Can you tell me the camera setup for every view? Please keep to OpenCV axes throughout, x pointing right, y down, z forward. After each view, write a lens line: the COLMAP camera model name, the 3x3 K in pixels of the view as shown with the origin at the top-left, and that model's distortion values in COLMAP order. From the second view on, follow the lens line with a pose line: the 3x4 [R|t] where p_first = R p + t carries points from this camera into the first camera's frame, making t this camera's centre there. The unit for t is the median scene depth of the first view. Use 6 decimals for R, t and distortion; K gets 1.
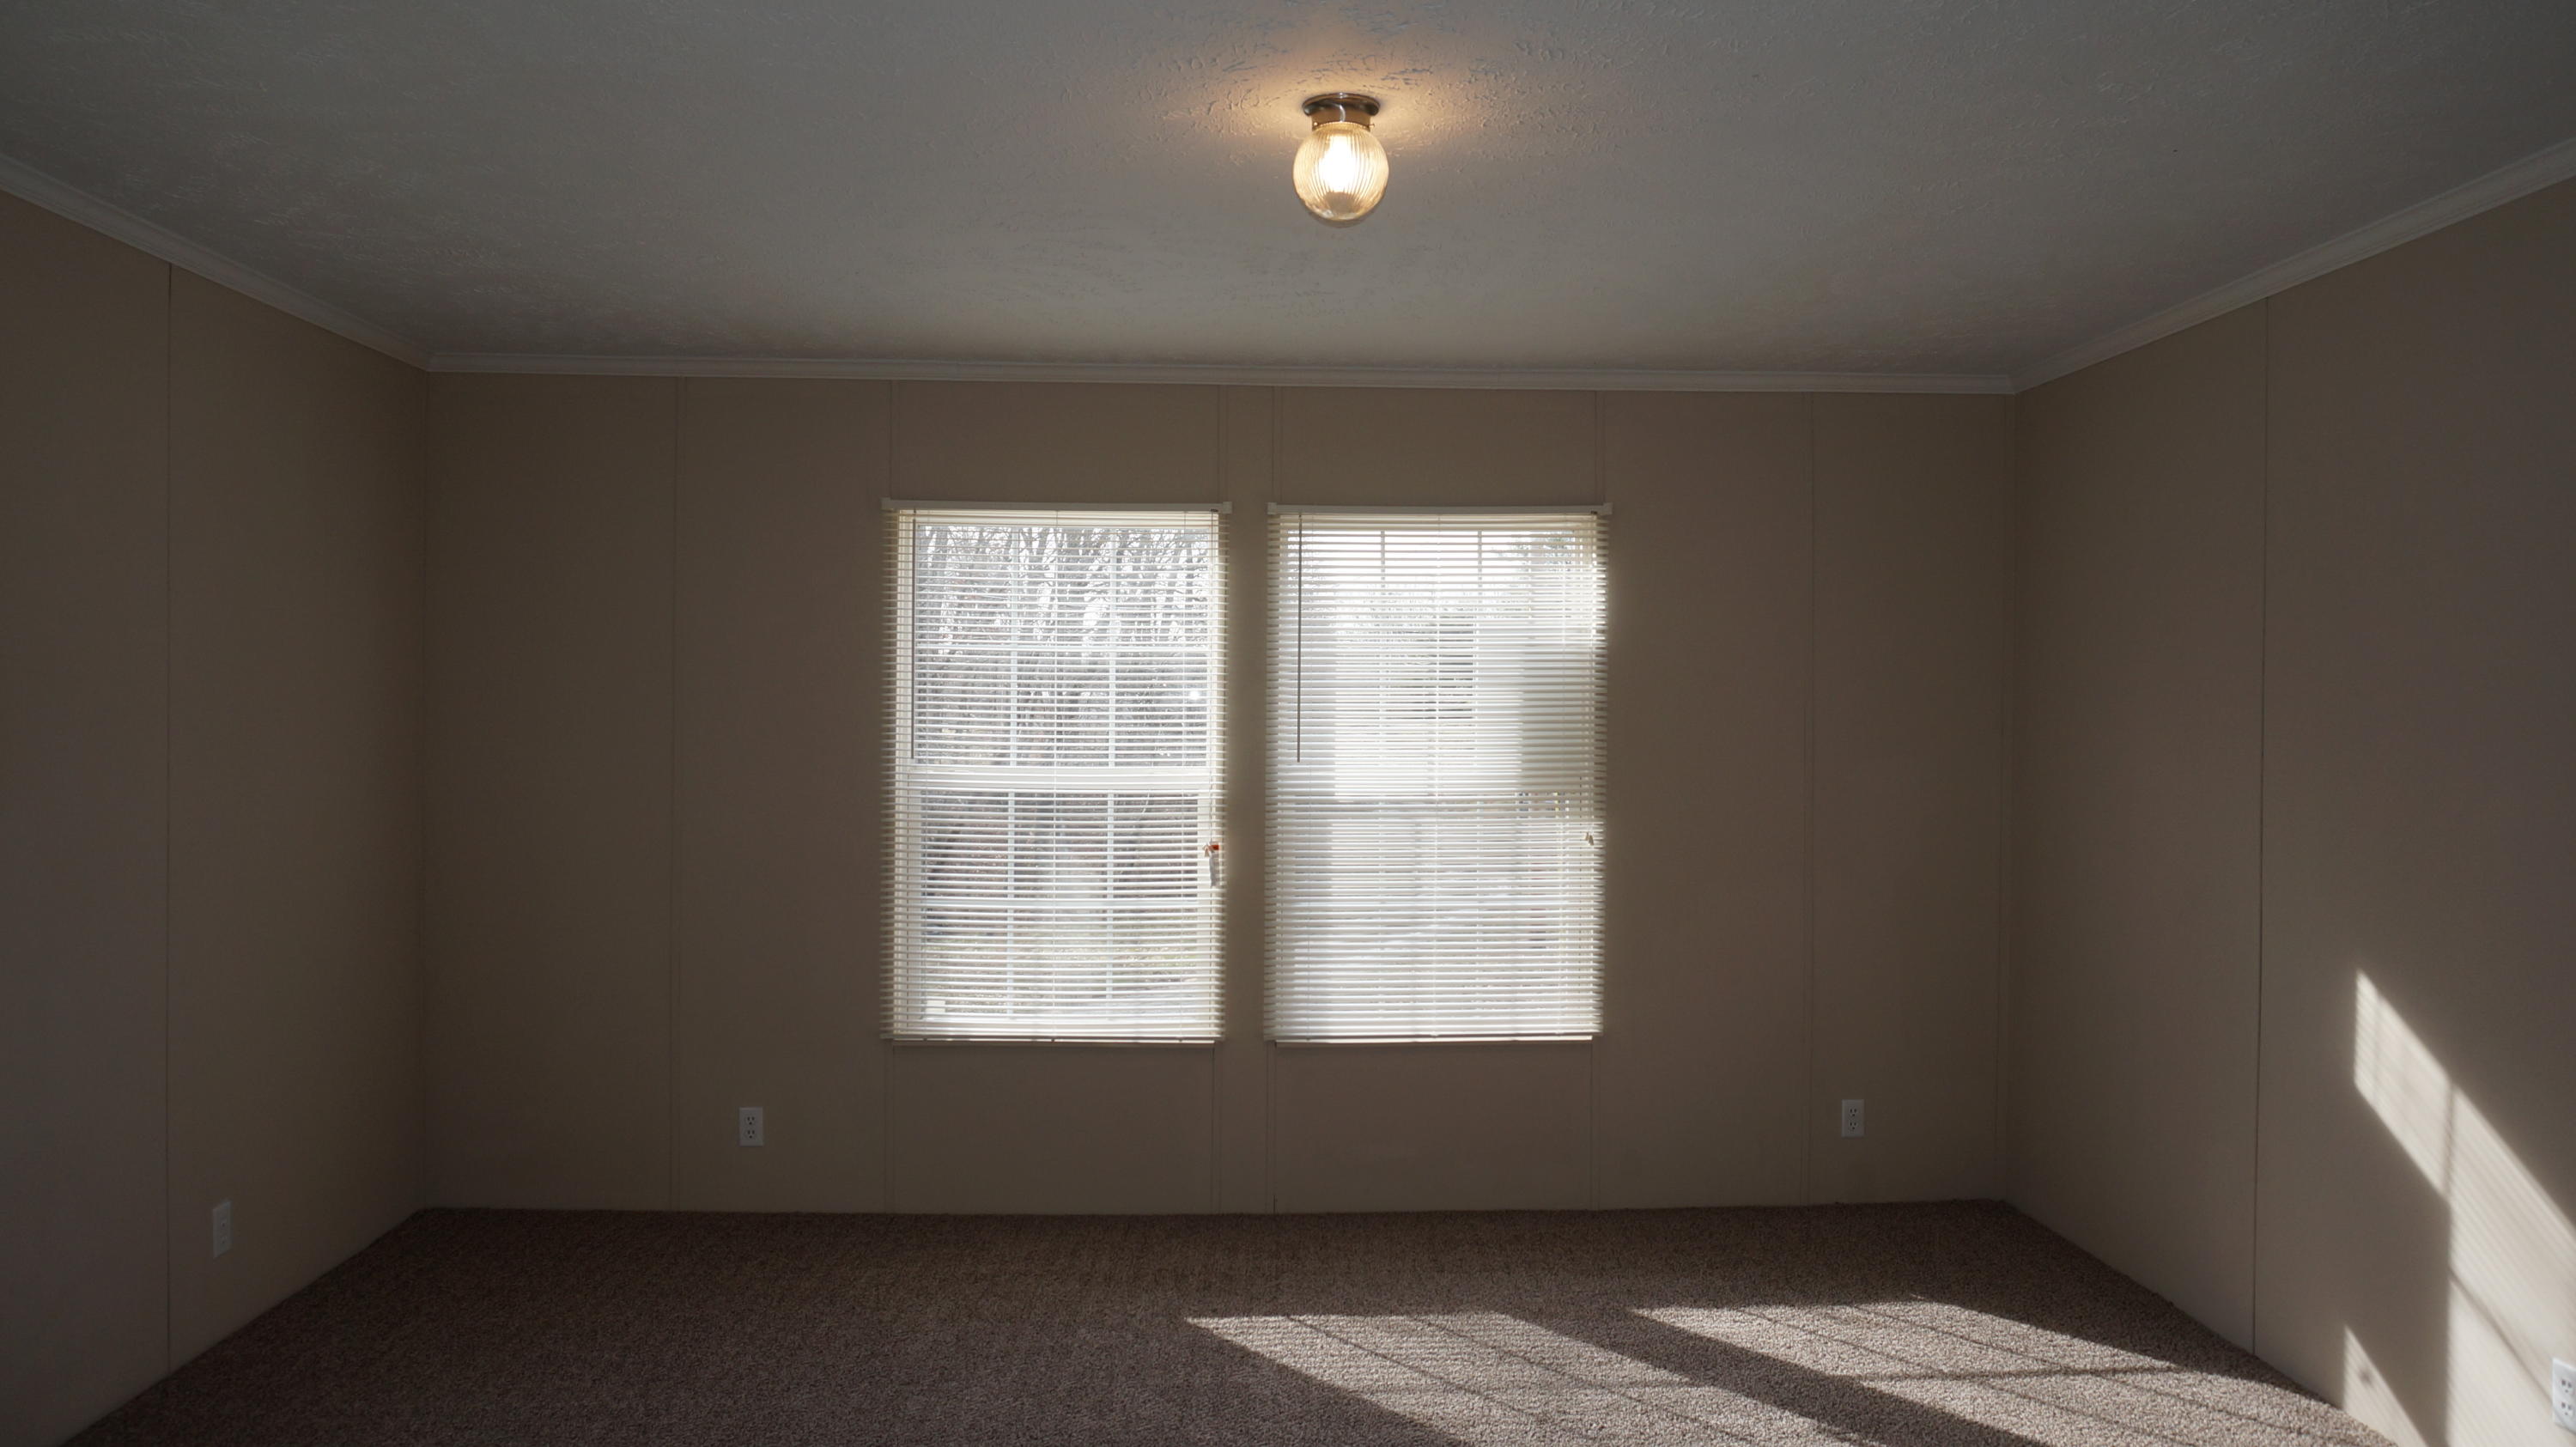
lens RADIAL K [[1723.6, 0, 1303.7], [0, 1723.6, 712.8], [0, 0, 1]] dist [-0.053380, 0.027648]
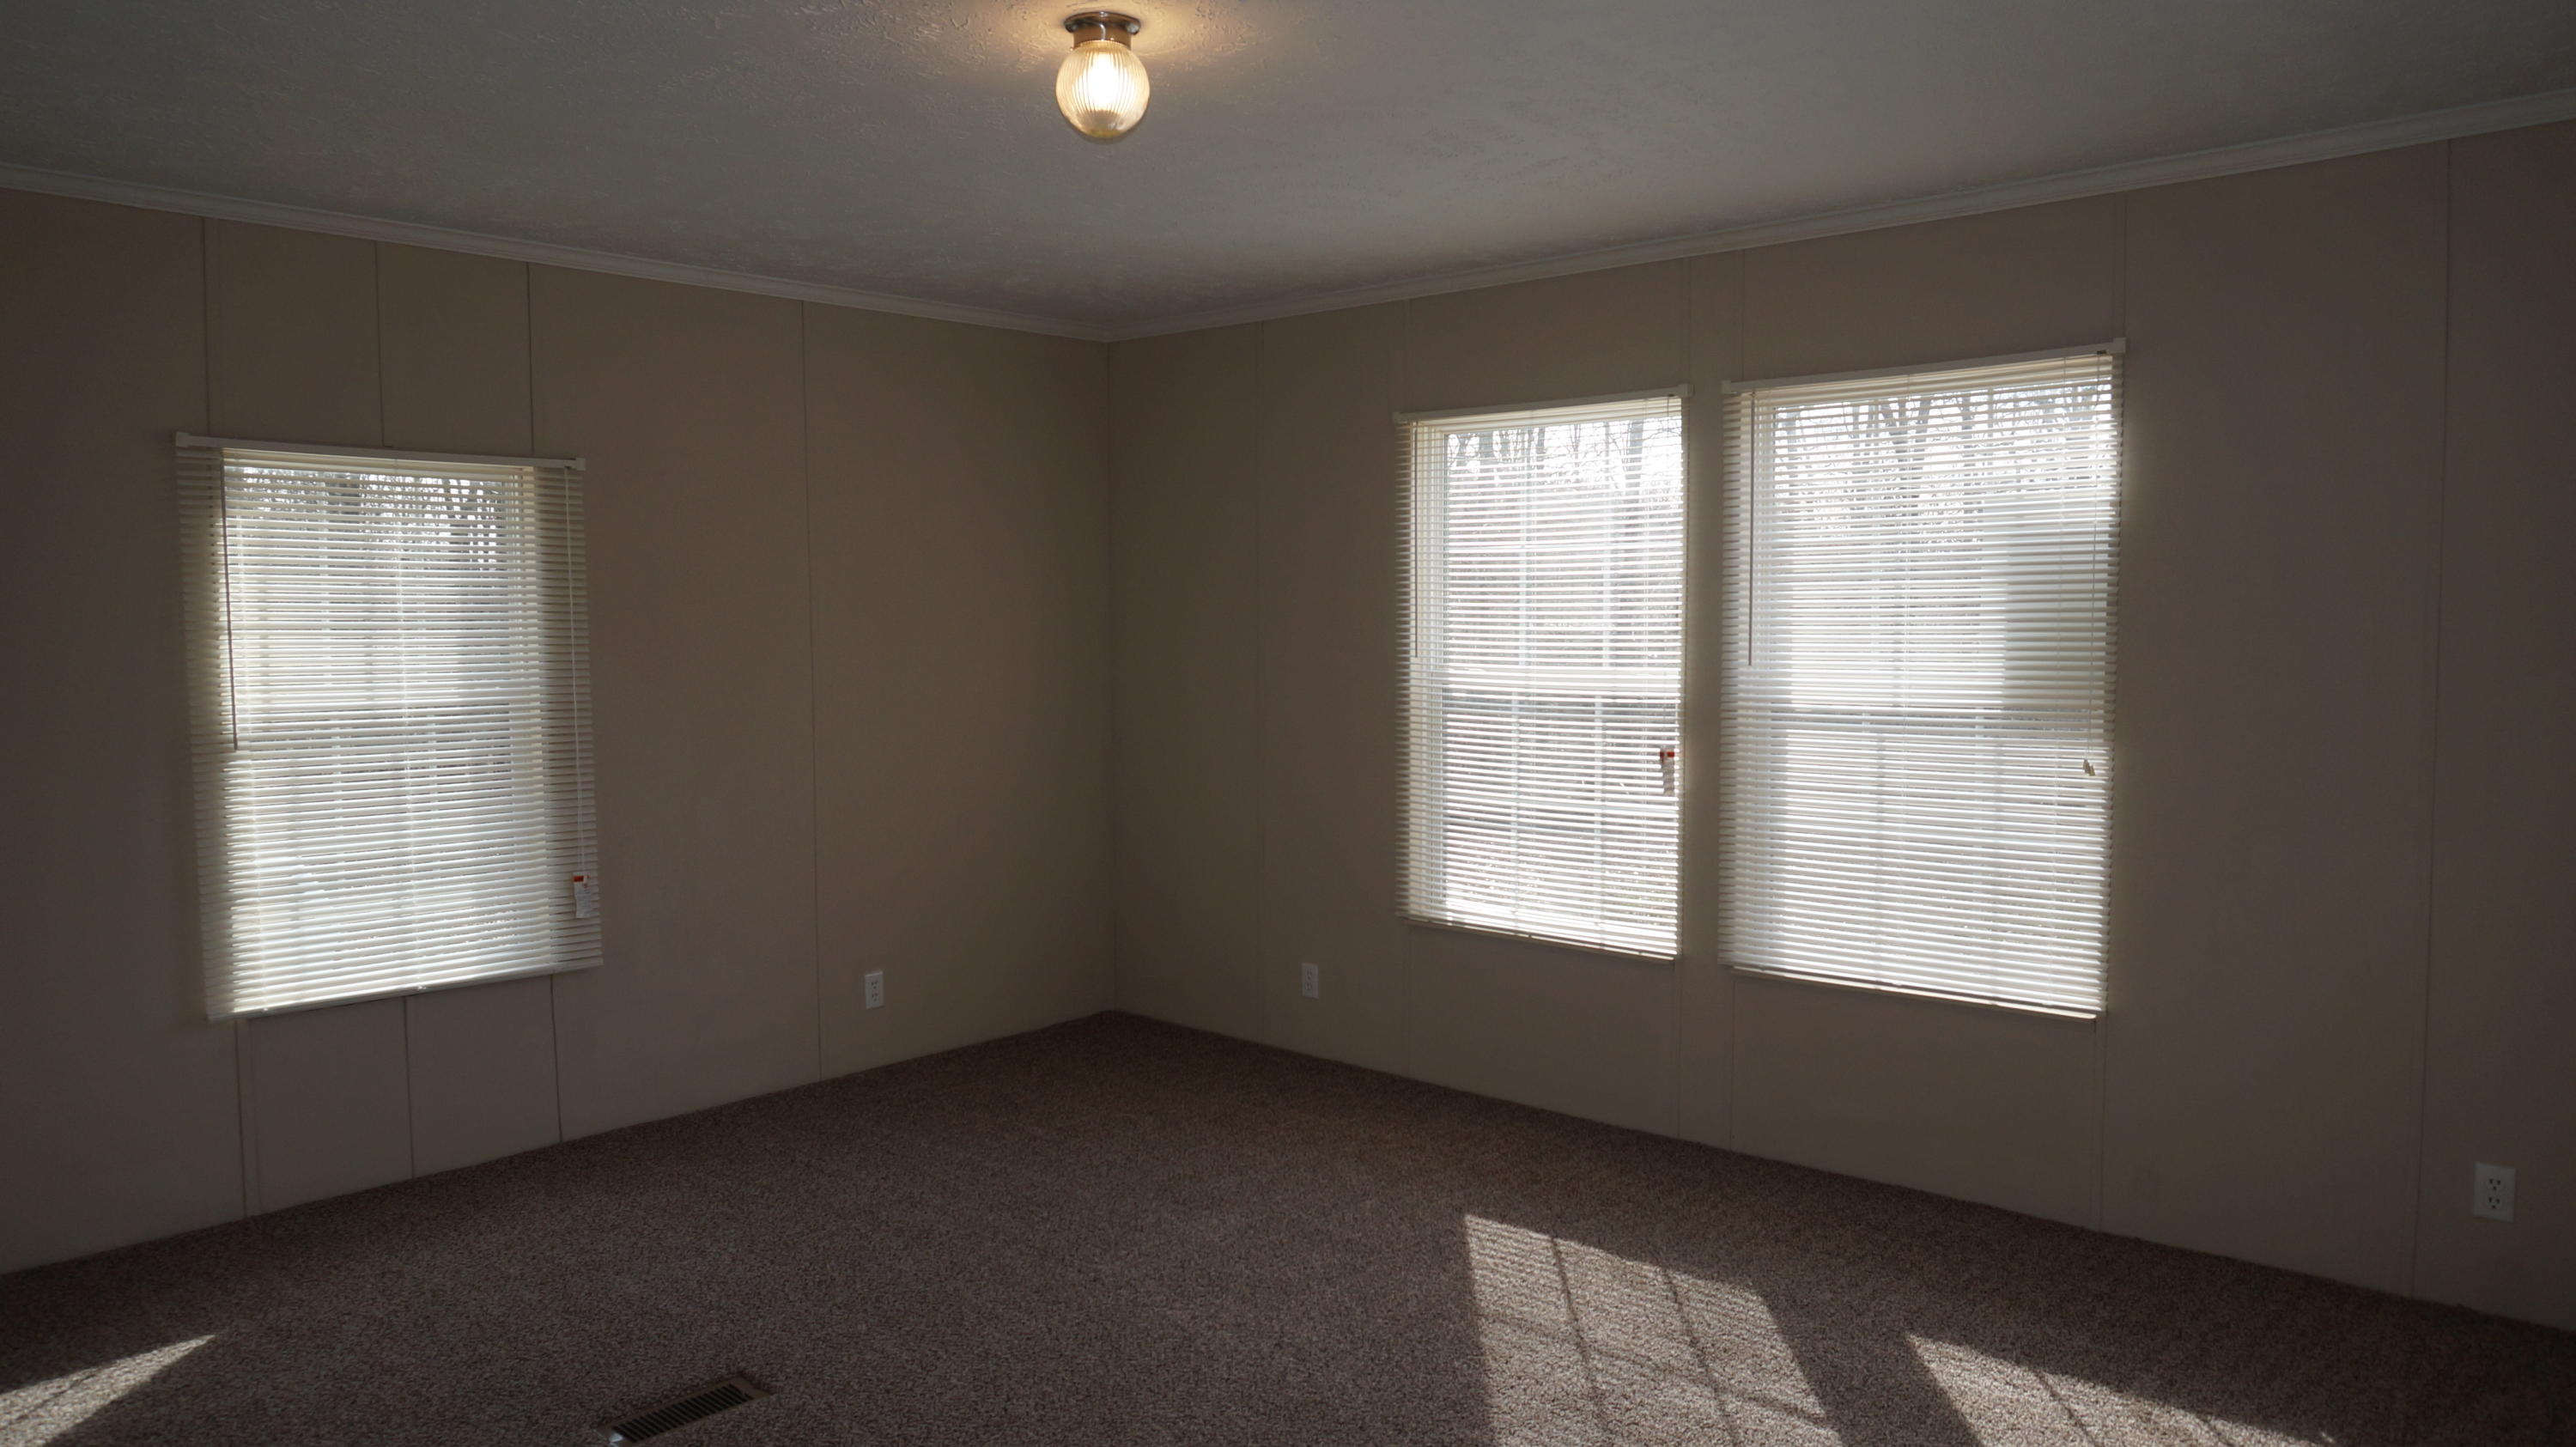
lens RADIAL K [[1723.6, 0, 1288.0], [0, 1723.6, 717.6], [0, 0, 1]] dist [-0.053380, 0.027648]
pose [[0.708876, 0.033978, -0.704514, 0.458523], [0.008548, 0.998352, 0.056750, 0.002529], [0.705281, -0.046251, 0.707417, 0.185310]]
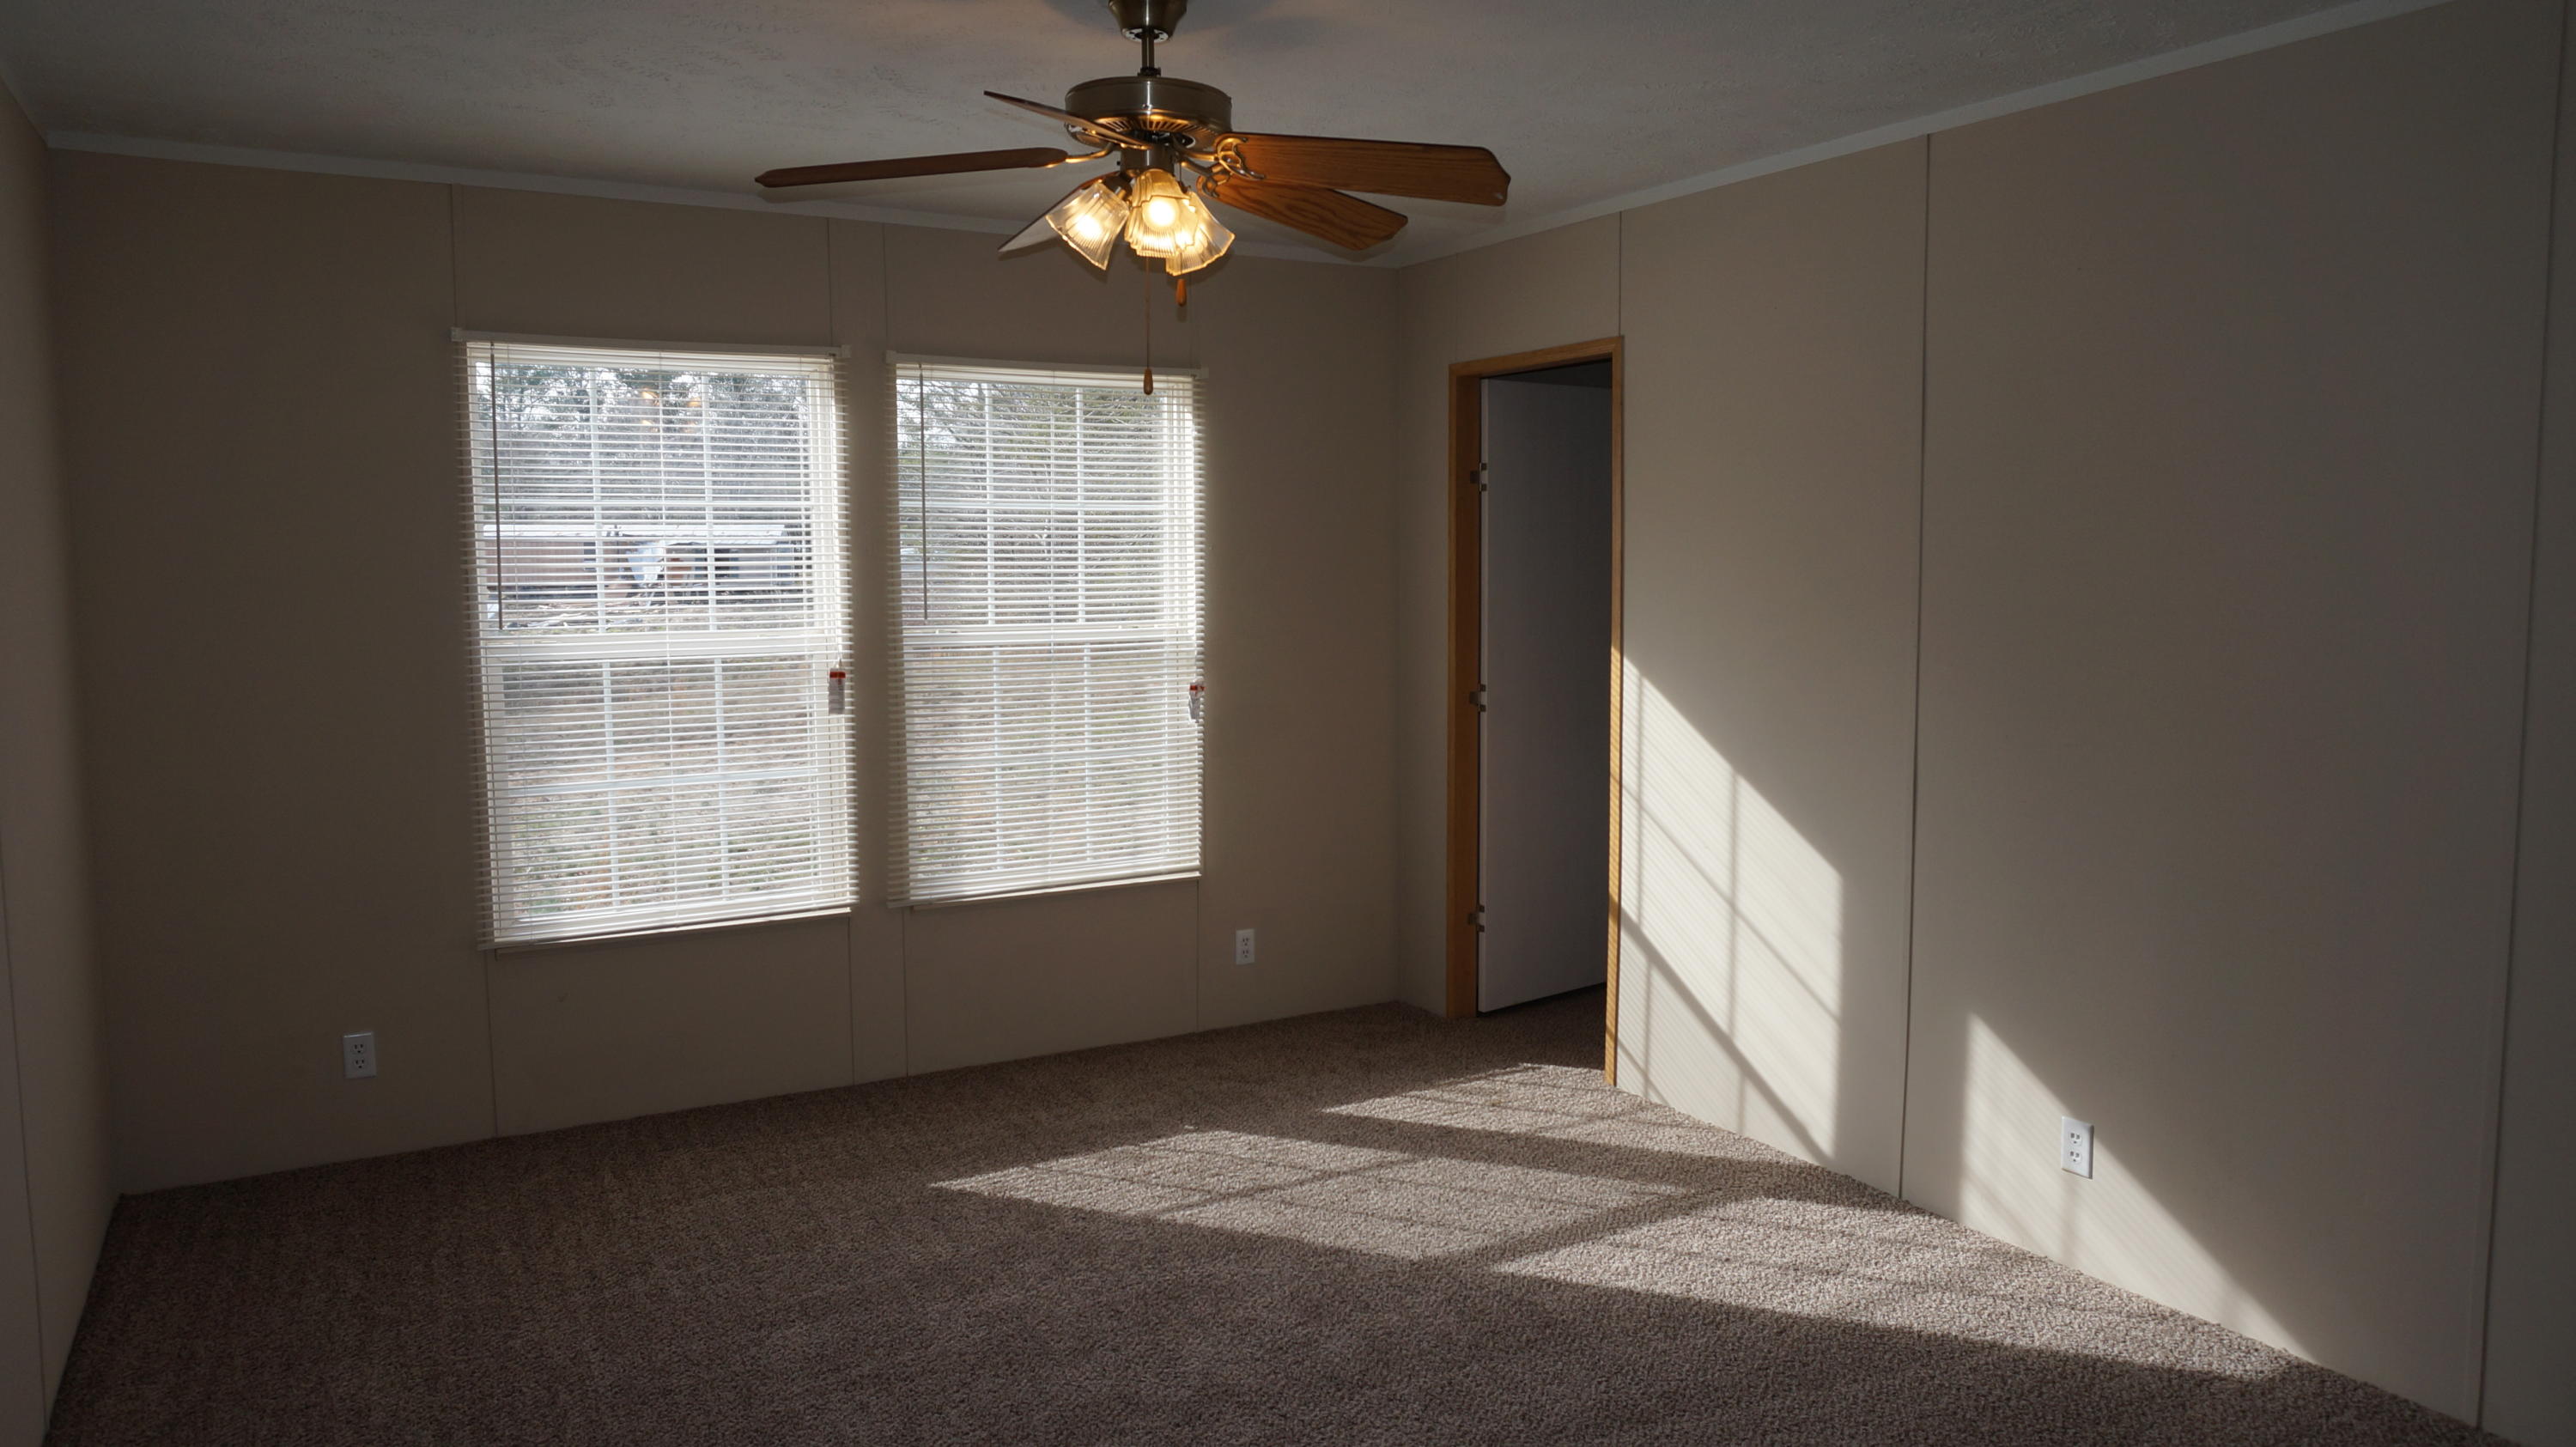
lens RADIAL K [[1813.4, 0, 1292.6], [0, 1813.4, 730.9], [0, 0, 1]] dist [0.003412, 0.005185]
pose [[0.898242, -0.052413, 0.436364, -0.269892], [0.013501, 0.995686, 0.091805, -0.000742], [-0.439293, -0.076572, 0.895075, -0.021827]]
